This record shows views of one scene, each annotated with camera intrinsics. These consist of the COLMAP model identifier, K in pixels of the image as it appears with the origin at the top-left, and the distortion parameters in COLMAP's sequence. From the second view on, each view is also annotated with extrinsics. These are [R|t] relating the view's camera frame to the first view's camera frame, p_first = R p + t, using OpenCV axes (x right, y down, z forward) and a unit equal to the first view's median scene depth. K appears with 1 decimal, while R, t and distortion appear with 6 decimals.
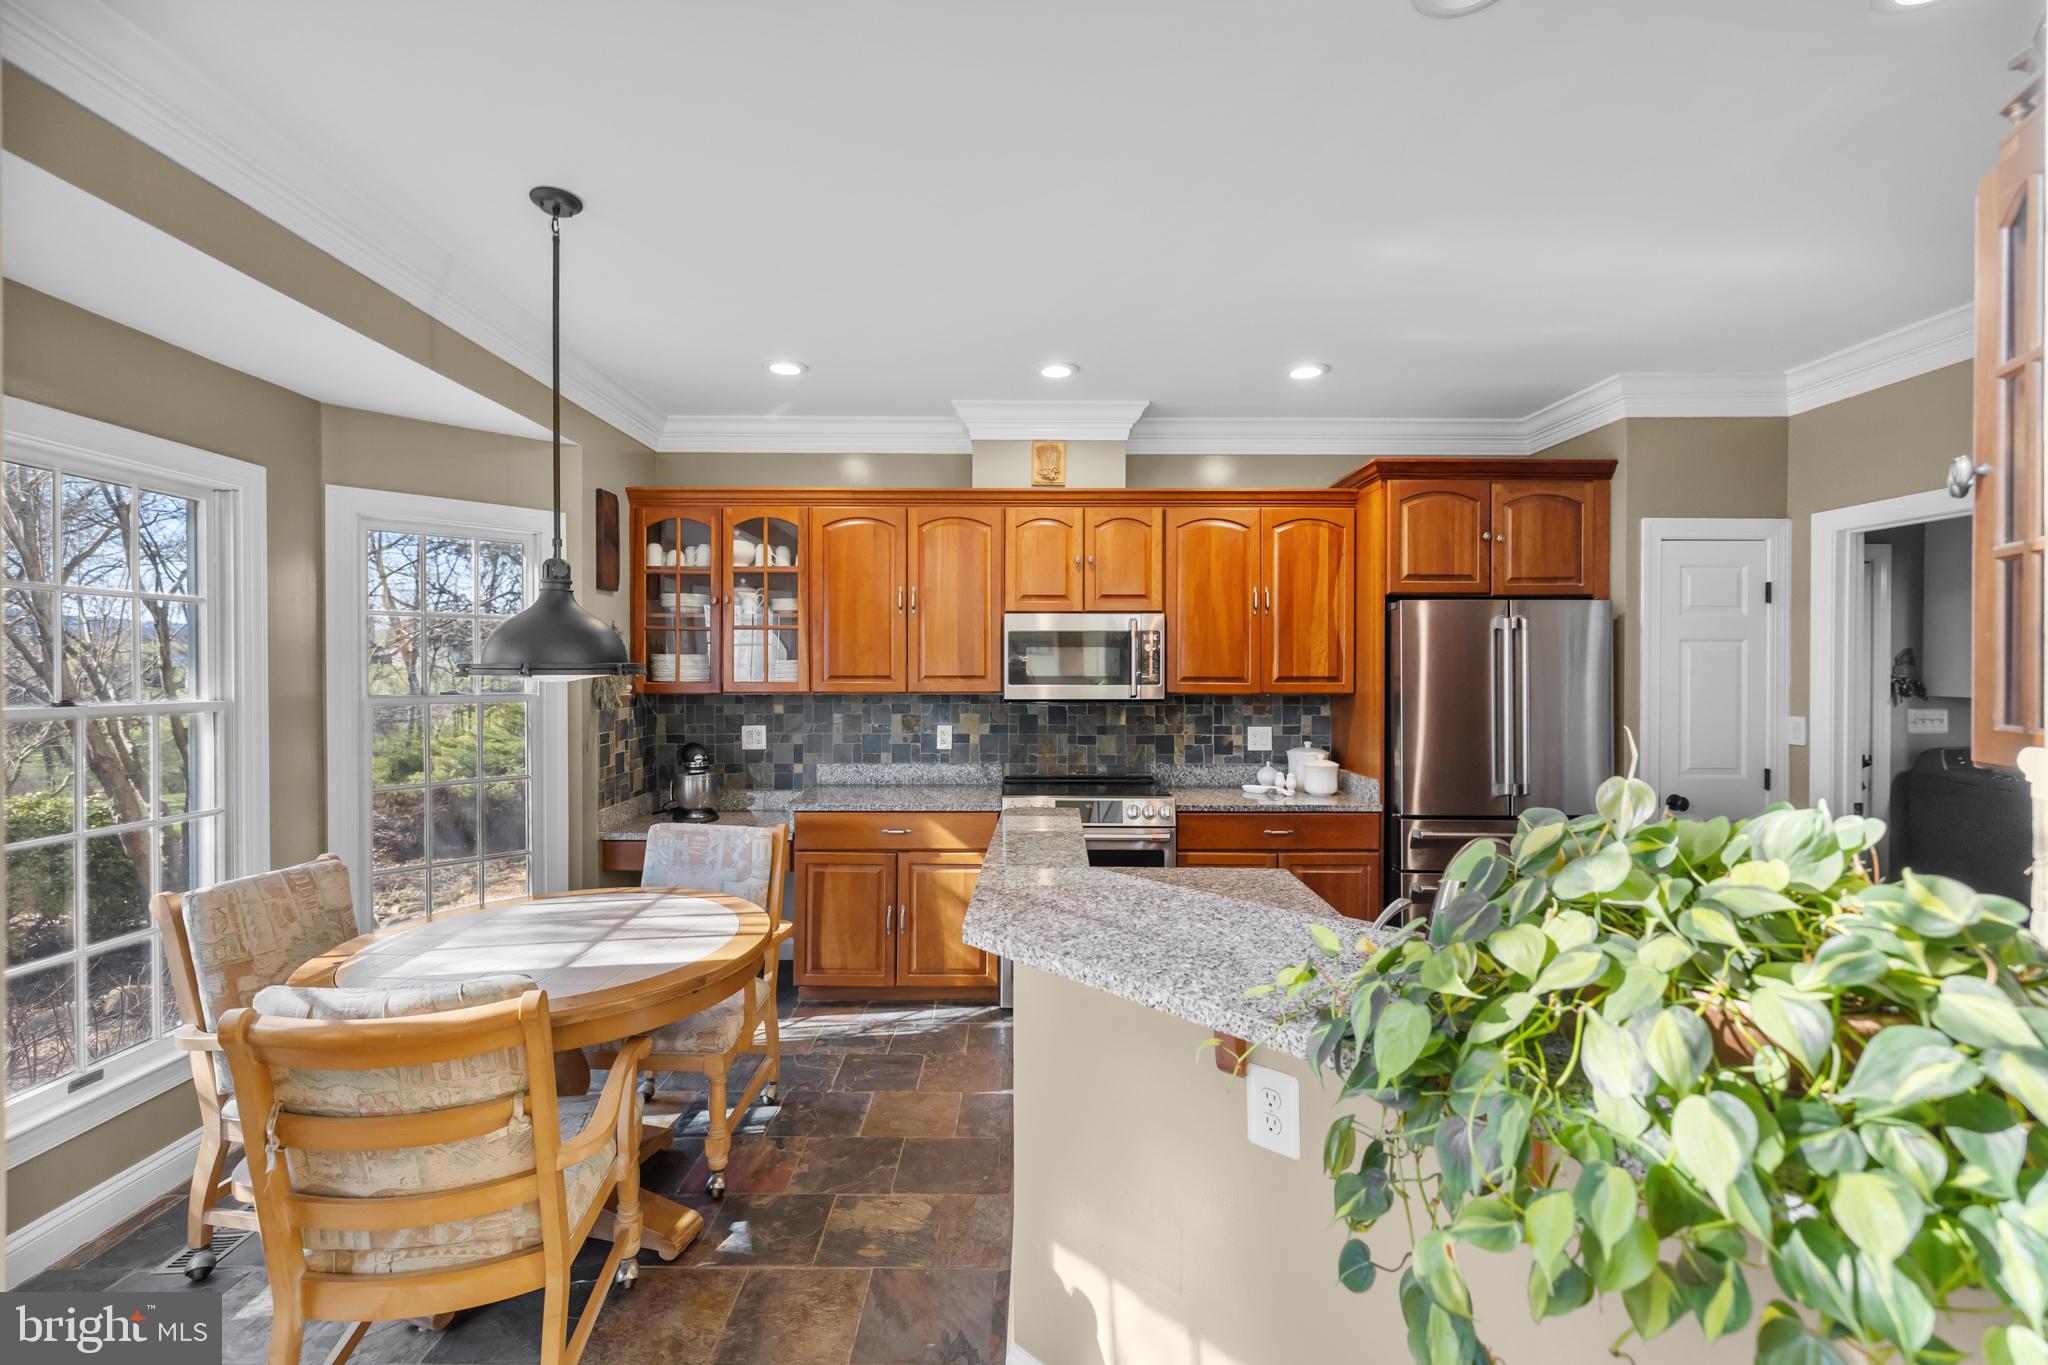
lens RADIAL K [[856.9, 0, 1024.0], [0, 856.9, 682.5], [0, 0, 1]] dist [0.004312, 0.000274]
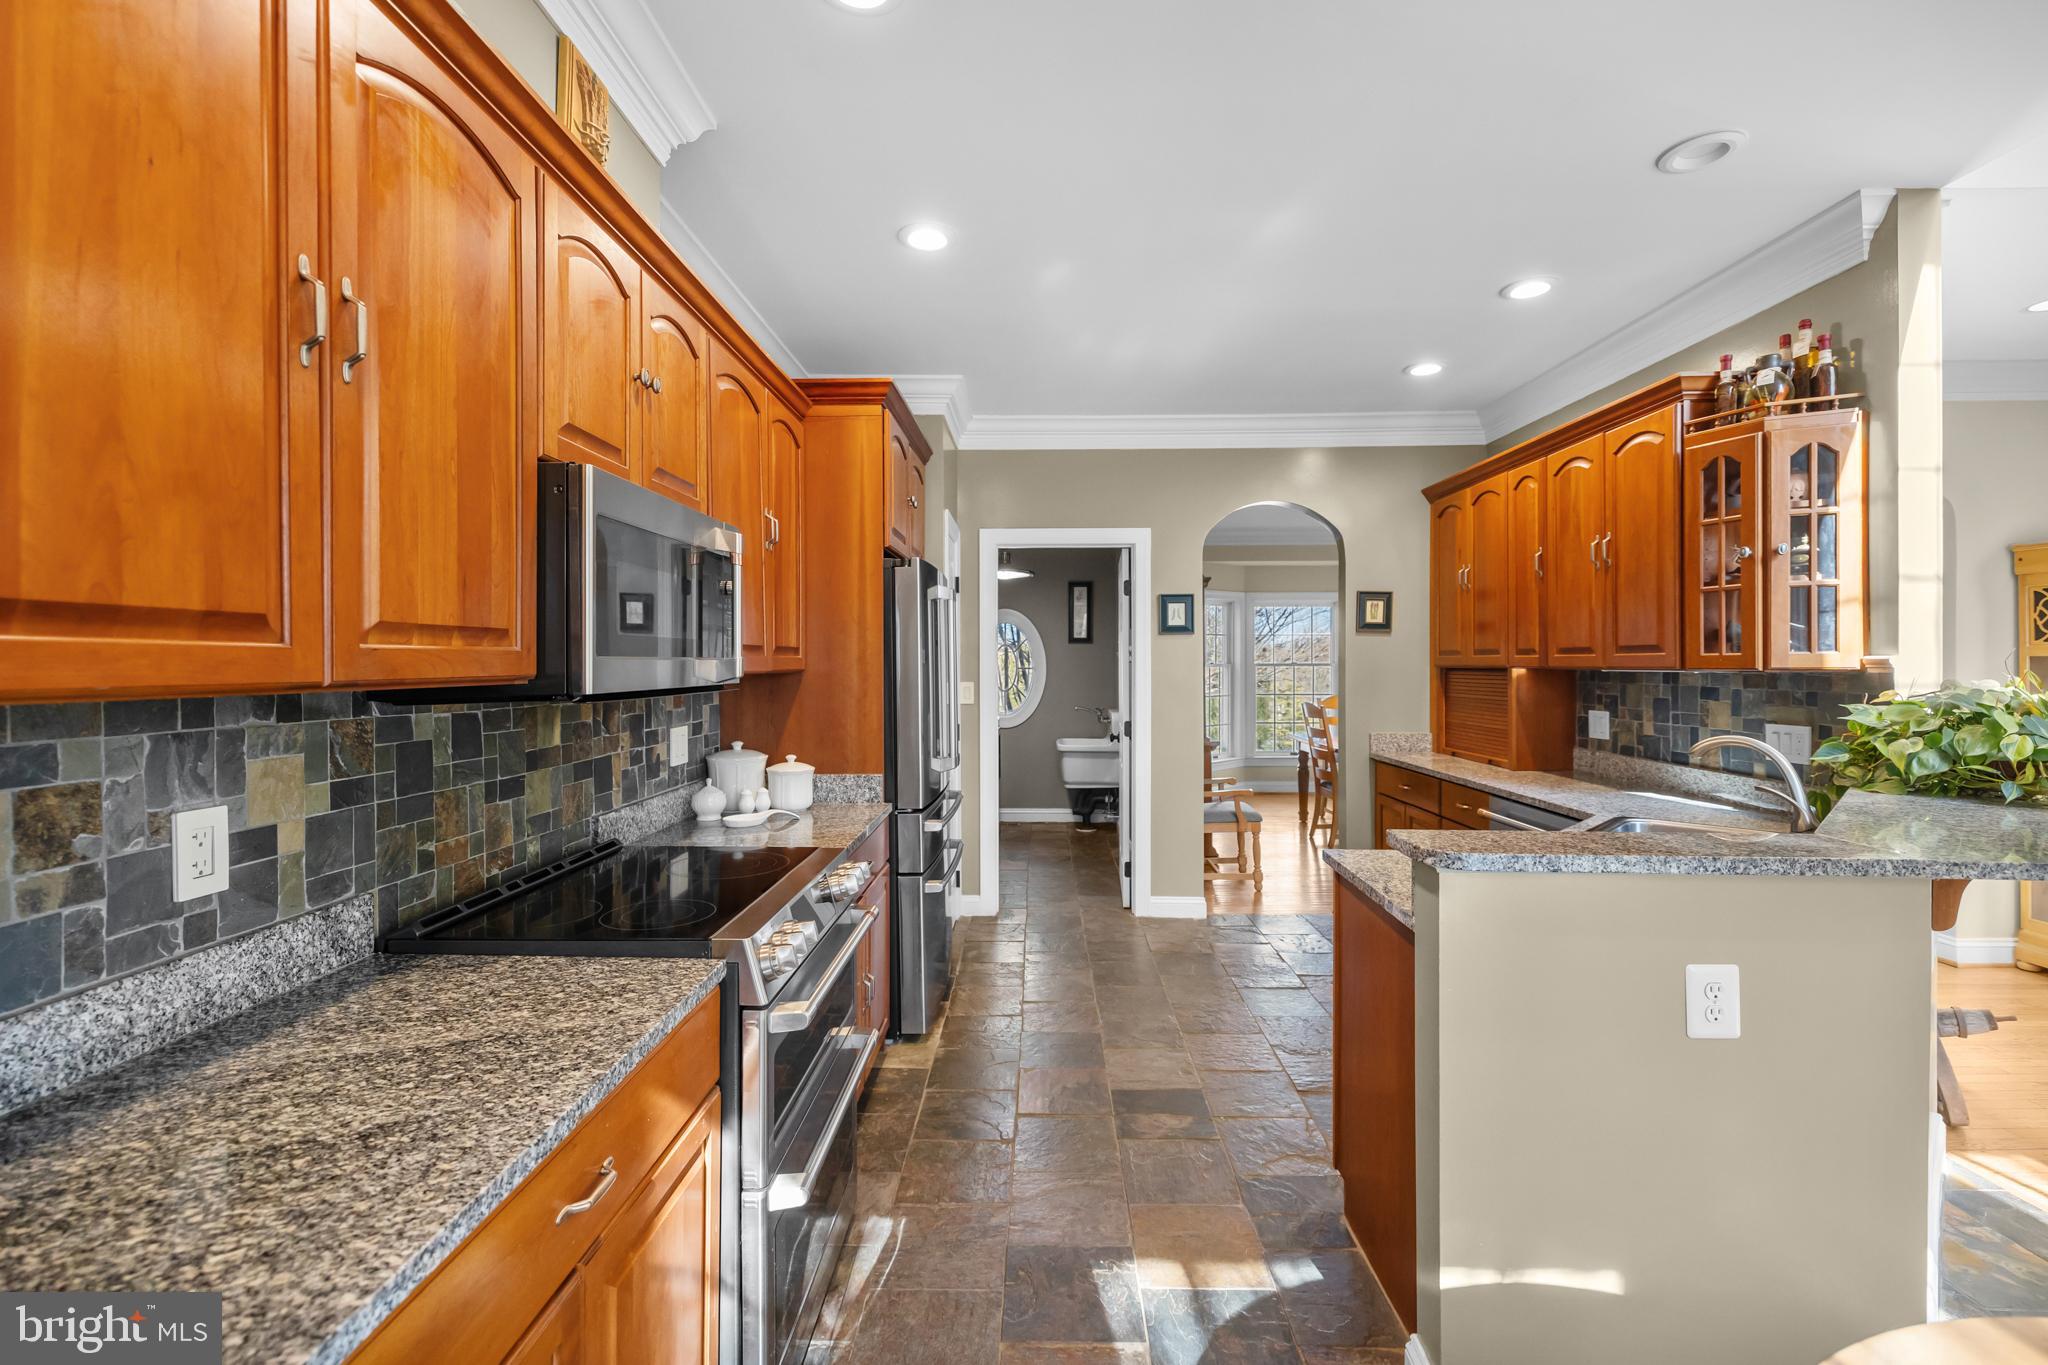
lens RADIAL K [[883.5, 0, 1014.0], [0, 883.5, 647.7], [0, 0, 1]] dist [0.000553, 0.000129]
pose [[0.054304, 0.013040, 0.998439, -0.358670], [0.010886, 0.999848, -0.013651, 0.005580], [-0.998465, 0.011610, 0.054154, 0.725368]]
